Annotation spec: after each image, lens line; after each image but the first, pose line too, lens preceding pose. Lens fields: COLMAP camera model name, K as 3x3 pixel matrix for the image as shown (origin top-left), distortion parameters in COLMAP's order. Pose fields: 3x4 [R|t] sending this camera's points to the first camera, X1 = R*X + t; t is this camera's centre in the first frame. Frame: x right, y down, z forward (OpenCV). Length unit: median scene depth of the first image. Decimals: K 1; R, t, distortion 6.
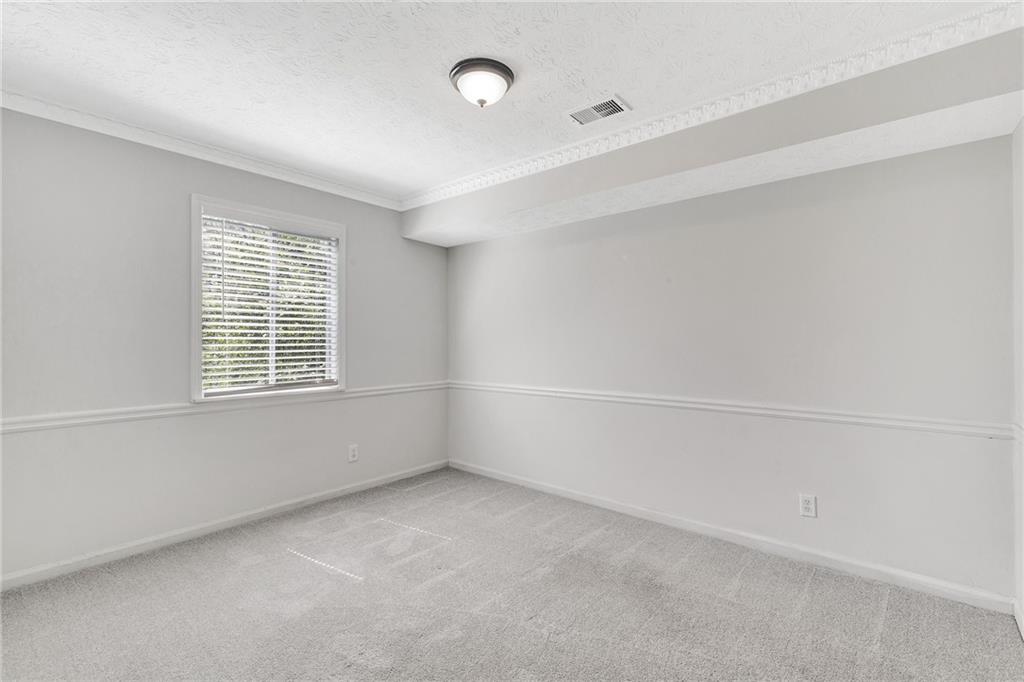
lens RADIAL K [[466.3, 0, 512.0], [0, 466.3, 341.0], [0, 0, 1]] dist [0.022174, 0.000025]
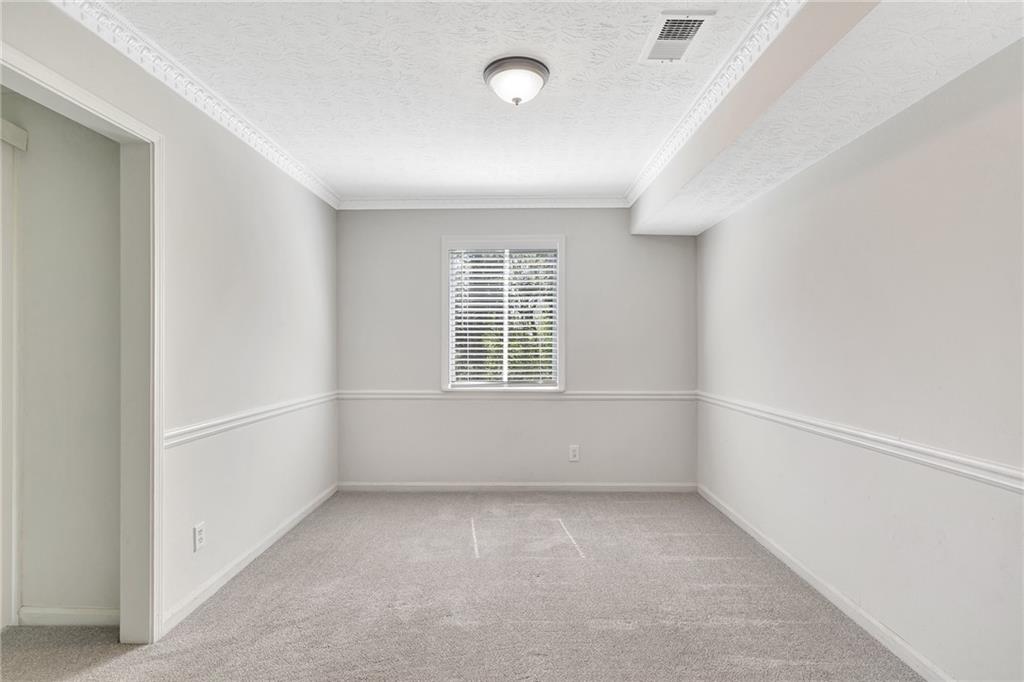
lens RADIAL K [[489.7, 0, 512.0], [0, 489.7, 341.0], [0, 0, 1]] dist [0.002048, -0.000060]
pose [[0.635816, -0.004767, -0.771826, 0.450979], [0.000774, 0.999984, -0.005539, -0.003475], [0.771840, 0.002924, 0.635810, 0.223889]]
